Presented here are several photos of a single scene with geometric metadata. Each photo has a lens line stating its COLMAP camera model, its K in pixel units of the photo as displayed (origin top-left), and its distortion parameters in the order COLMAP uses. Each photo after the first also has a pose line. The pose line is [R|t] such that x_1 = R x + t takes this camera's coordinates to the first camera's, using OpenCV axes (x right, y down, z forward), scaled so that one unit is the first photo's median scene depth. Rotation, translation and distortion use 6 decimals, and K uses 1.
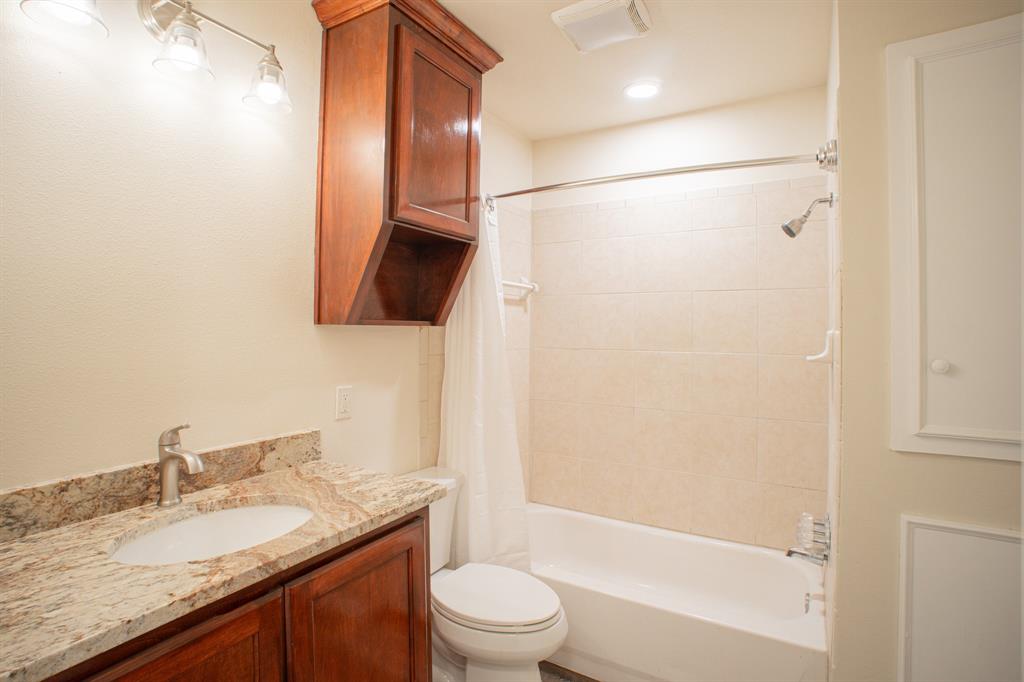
lens RADIAL K [[487.7, 0, 515.3], [0, 487.7, 338.4], [0, 0, 1]] dist [-0.075924, 0.026241]
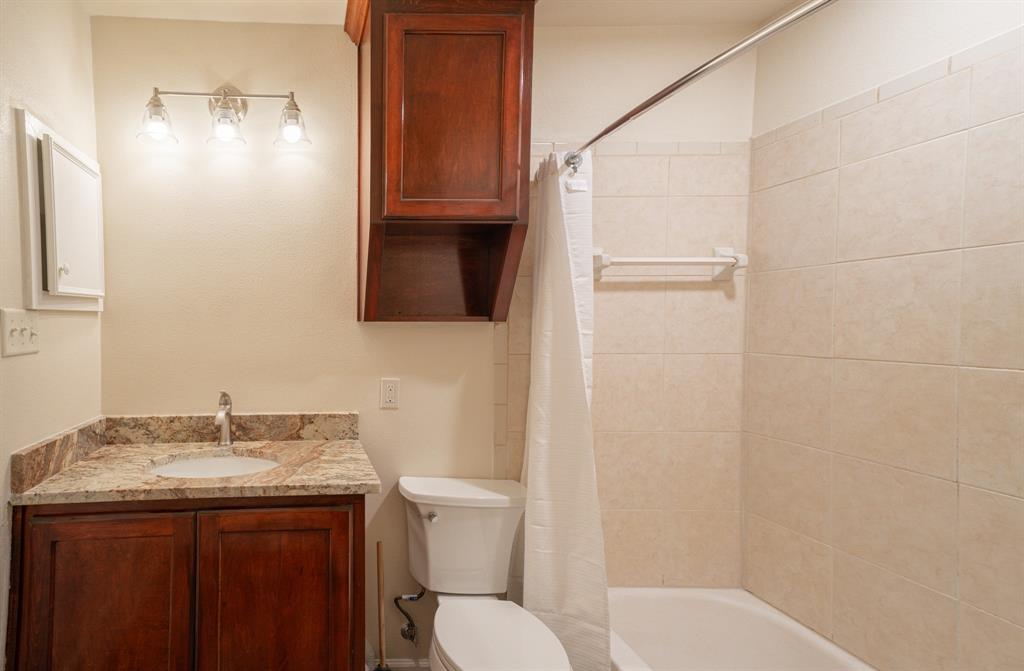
lens RADIAL K [[590.9, 0, 511.6], [0, 590.9, 350.7], [0, 0, 1]] dist [0.066375, 0.001547]
pose [[0.539659, 0.026936, -0.841453, 1.107255], [-0.012216, 0.999633, 0.024165, 0.002001], [0.841795, -0.002762, 0.539790, 0.619820]]
